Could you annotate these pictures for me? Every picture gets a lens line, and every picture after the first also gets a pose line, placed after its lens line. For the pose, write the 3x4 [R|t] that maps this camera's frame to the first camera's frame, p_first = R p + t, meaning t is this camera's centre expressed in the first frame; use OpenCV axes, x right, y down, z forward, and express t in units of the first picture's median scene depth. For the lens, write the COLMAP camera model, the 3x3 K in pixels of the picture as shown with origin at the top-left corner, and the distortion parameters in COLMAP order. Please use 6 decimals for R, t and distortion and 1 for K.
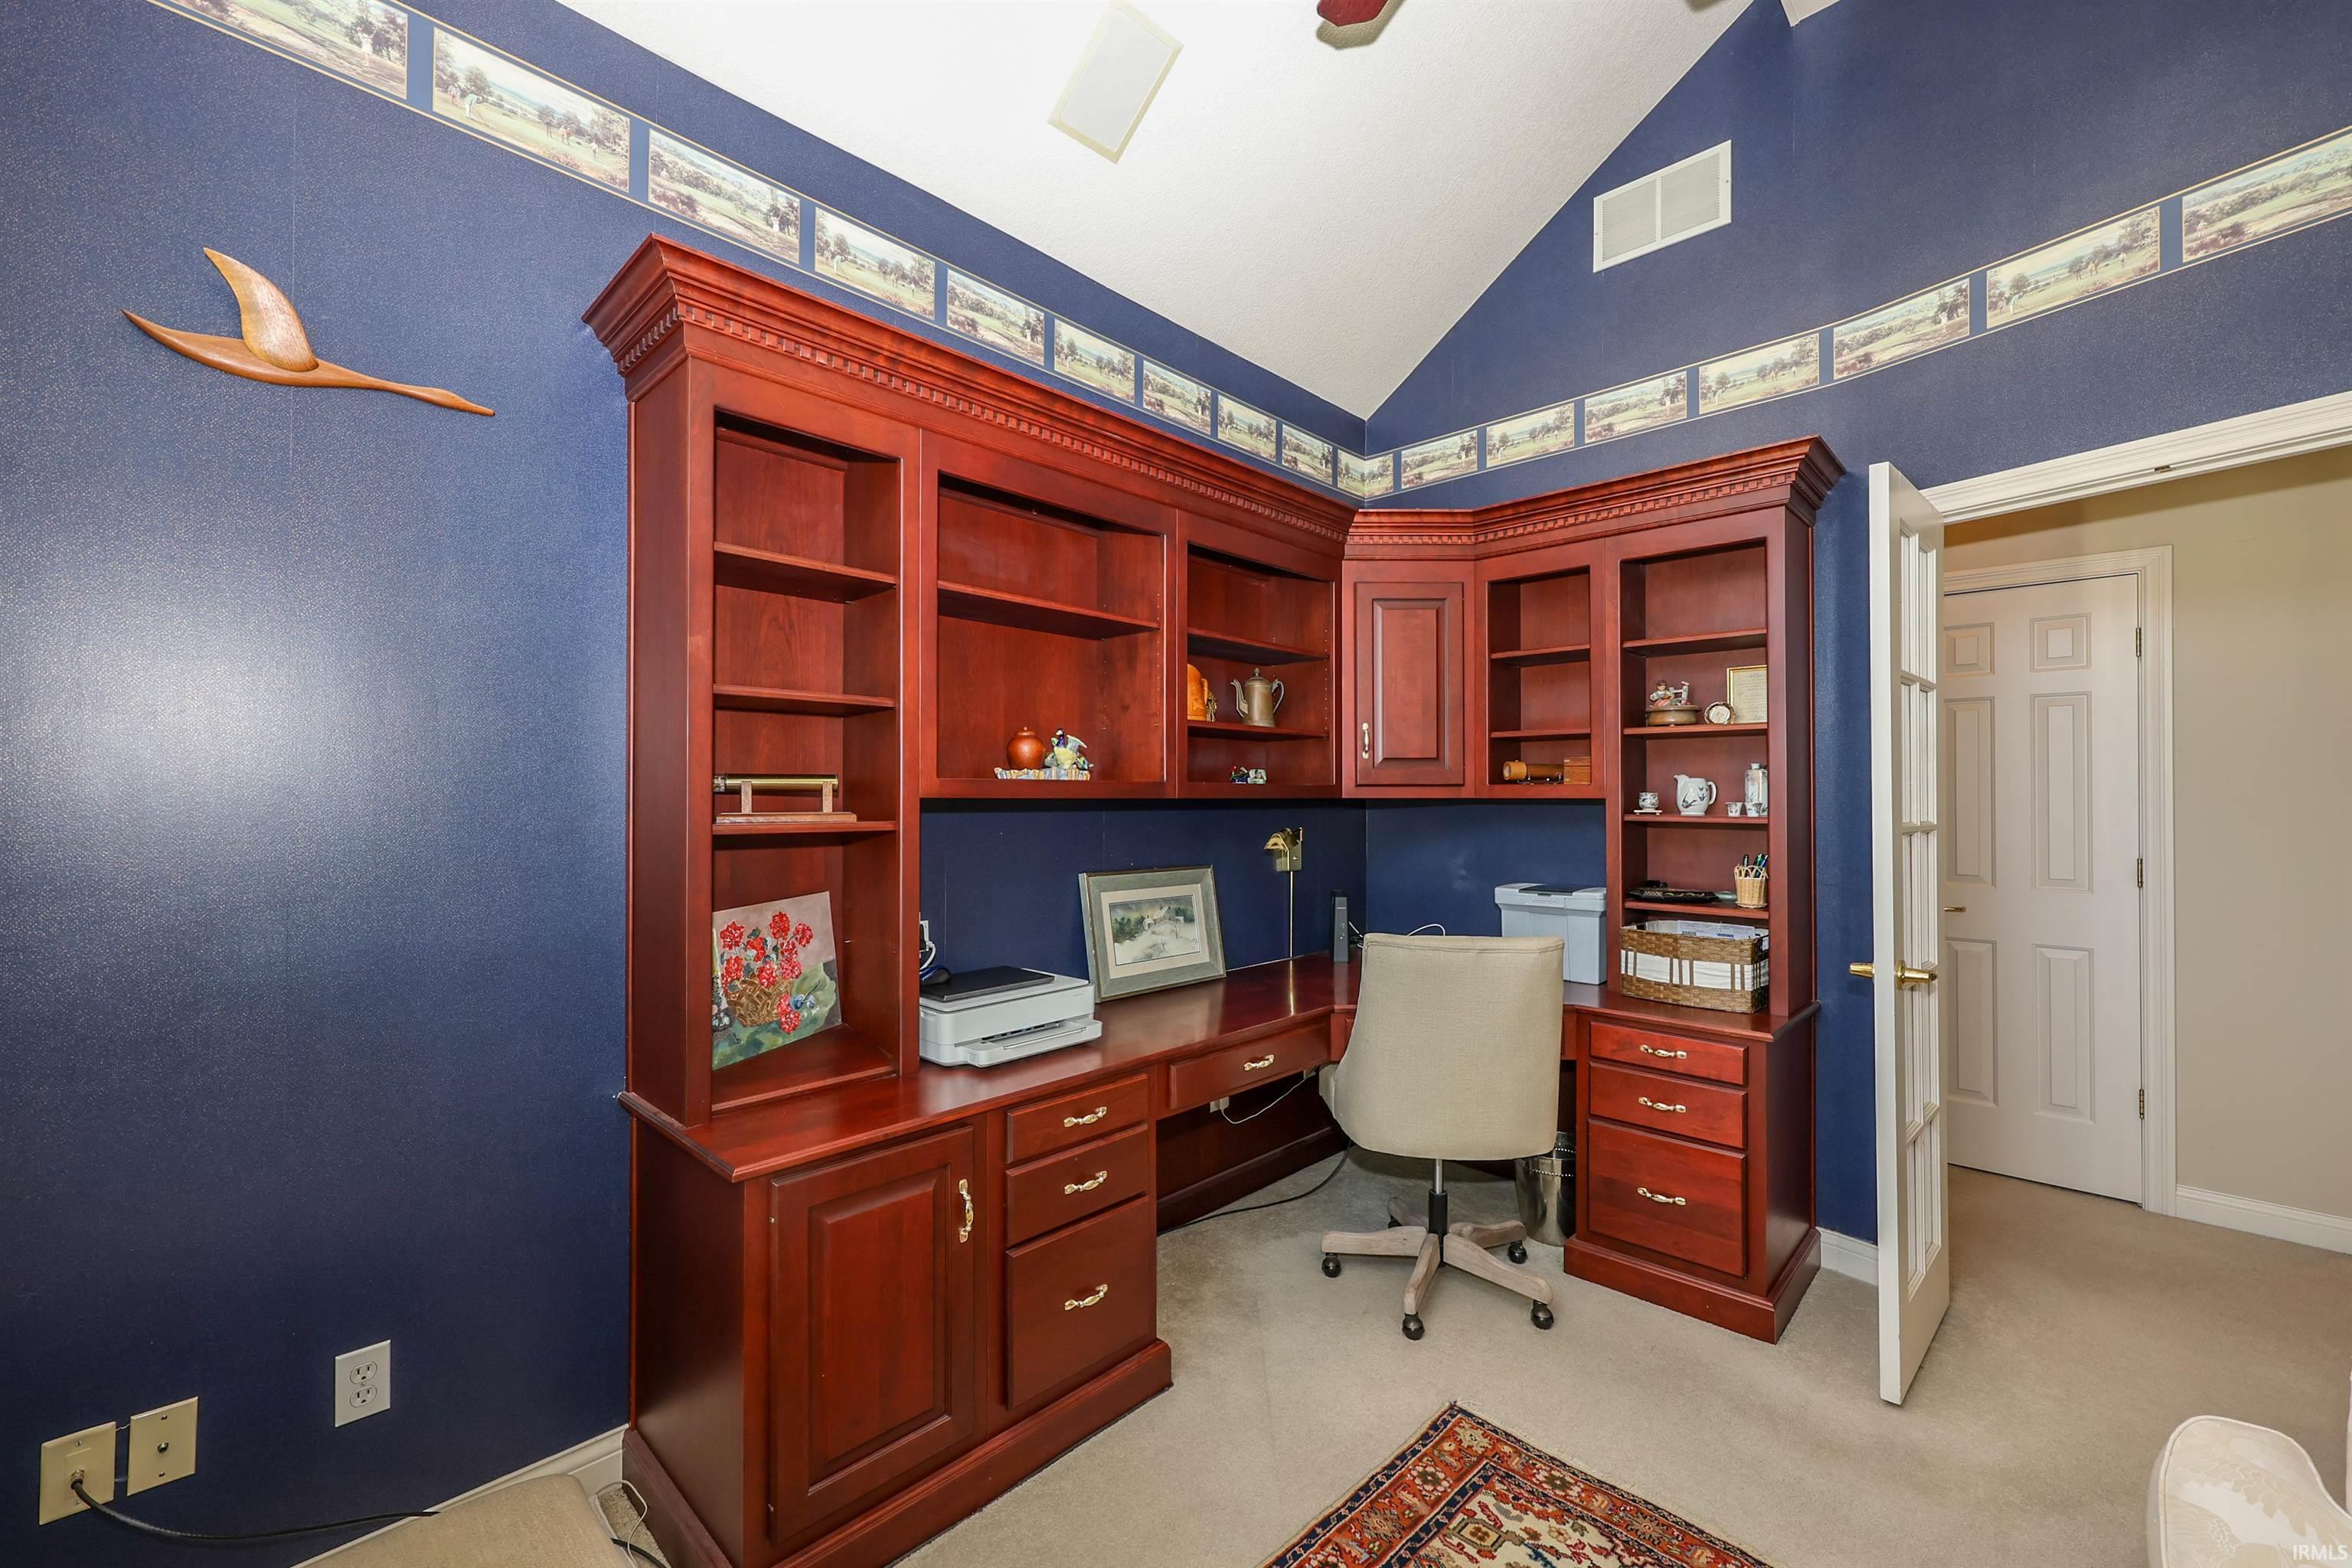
lens RADIAL K [[973.8, 0, 1180.4], [0, 973.8, 792.9], [0, 0, 1]] dist [-0.000276, 0.001210]
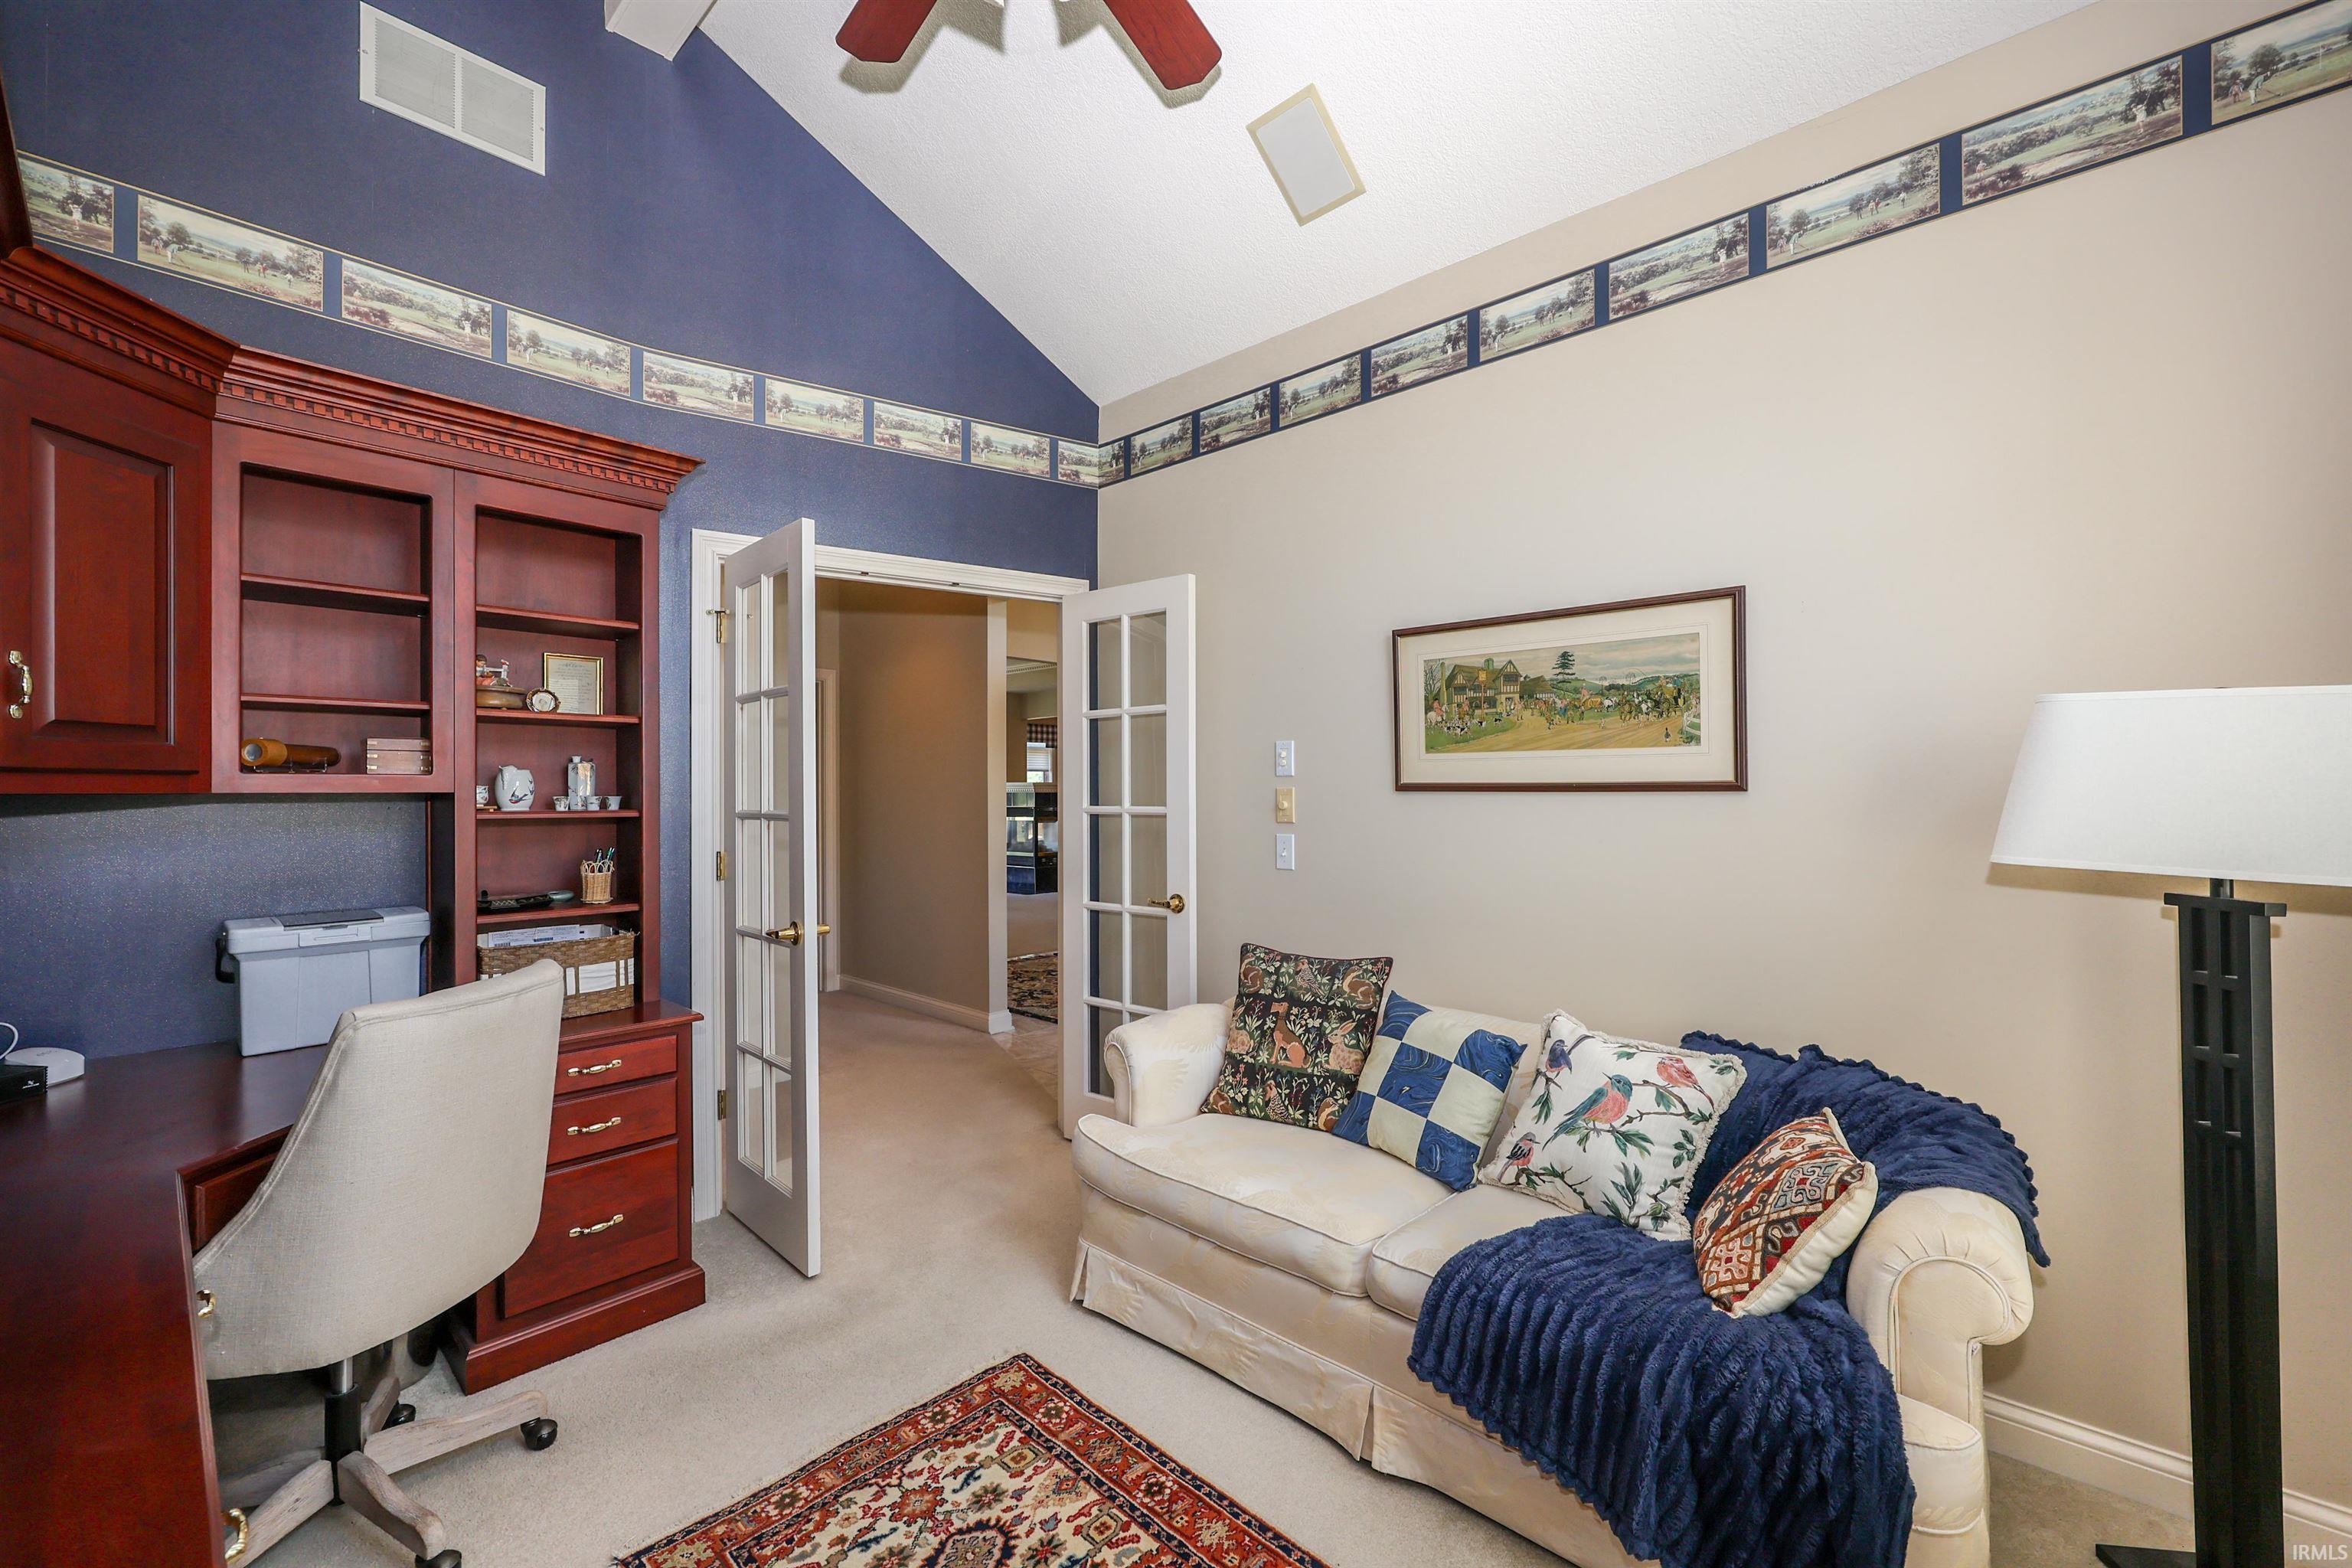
lens RADIAL K [[973.8, 0, 1183.4], [0, 973.8, 780.0], [0, 0, 1]] dist [-0.000276, 0.001210]
pose [[-0.047234, 0.006037, 0.998866, -0.440957], [-0.004572, 0.999970, -0.006260, -0.003166], [-0.998873, -0.004862, -0.047205, 0.480017]]
